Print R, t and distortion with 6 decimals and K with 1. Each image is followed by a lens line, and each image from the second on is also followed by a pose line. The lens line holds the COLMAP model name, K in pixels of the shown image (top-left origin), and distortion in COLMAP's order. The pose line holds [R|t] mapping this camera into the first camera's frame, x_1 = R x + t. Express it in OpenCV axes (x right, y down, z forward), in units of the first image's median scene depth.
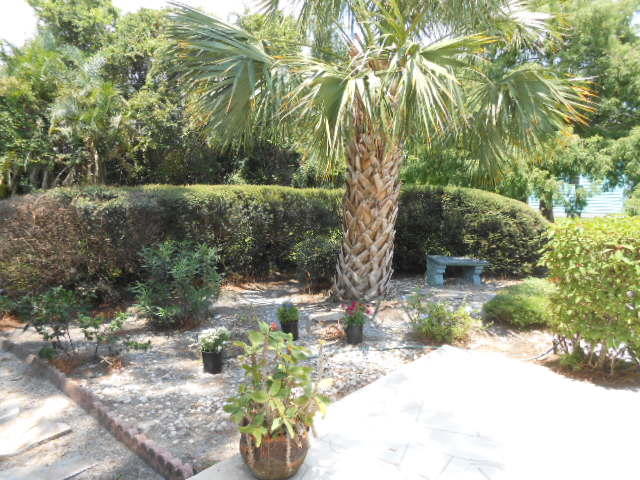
lens RADIAL K [[495.8, 0, 322.9], [0, 495.8, 238.9], [0, 0, 1]] dist [-0.039906, 0.049989]
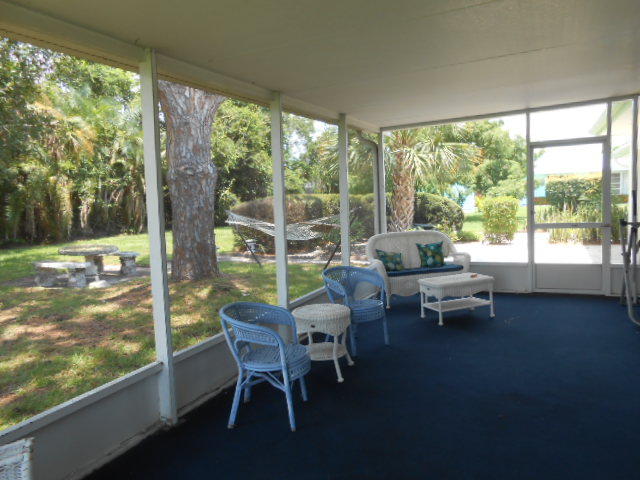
lens RADIAL K [[495.8, 0, 322.9], [0, 495.8, 238.9], [0, 0, 1]] dist [-0.039906, 0.049989]
pose [[0.955374, -0.055033, 0.290229, -0.536463], [0.063692, 0.997760, -0.020468, 0.080176], [-0.288452, 0.038040, 0.956738, -0.640753]]
